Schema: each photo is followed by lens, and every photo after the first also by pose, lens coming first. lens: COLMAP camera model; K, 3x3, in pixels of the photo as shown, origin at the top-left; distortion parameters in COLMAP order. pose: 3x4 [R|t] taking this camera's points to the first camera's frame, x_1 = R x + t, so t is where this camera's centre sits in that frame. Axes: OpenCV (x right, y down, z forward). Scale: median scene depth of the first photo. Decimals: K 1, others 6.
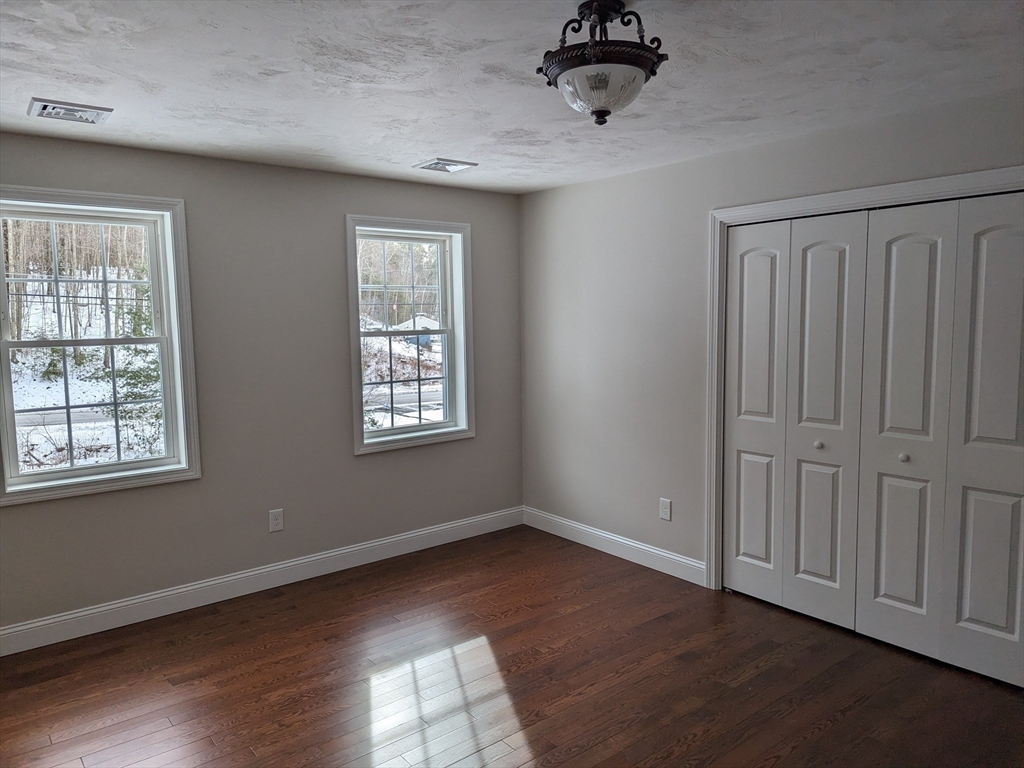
lens RADIAL K [[715.2, 0, 512.9], [0, 715.2, 383.6], [0, 0, 1]] dist [0.069054, -0.065541]
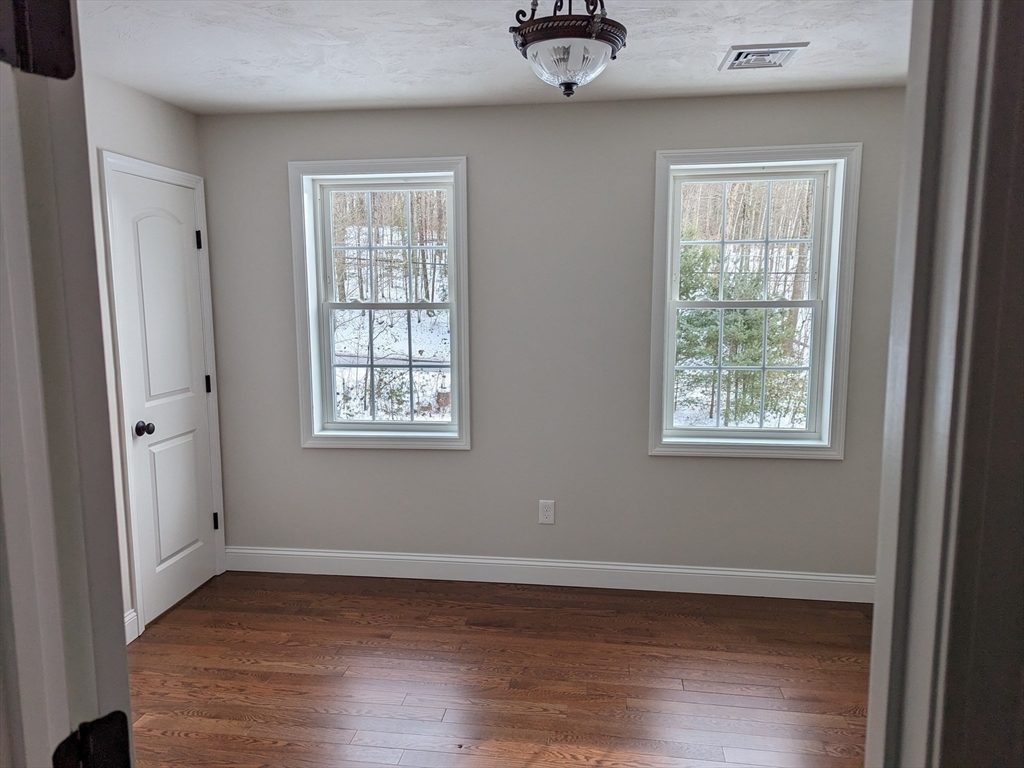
lens RADIAL K [[808.4, 0, 511.0], [0, 808.4, 393.7], [0, 0, 1]] dist [0.073560, 0.003655]
pose [[0.679485, 0.109167, -0.725523, 0.289788], [-0.074194, 0.994023, 0.080081, -0.026499], [0.729928, -0.000585, 0.683523, 0.233870]]
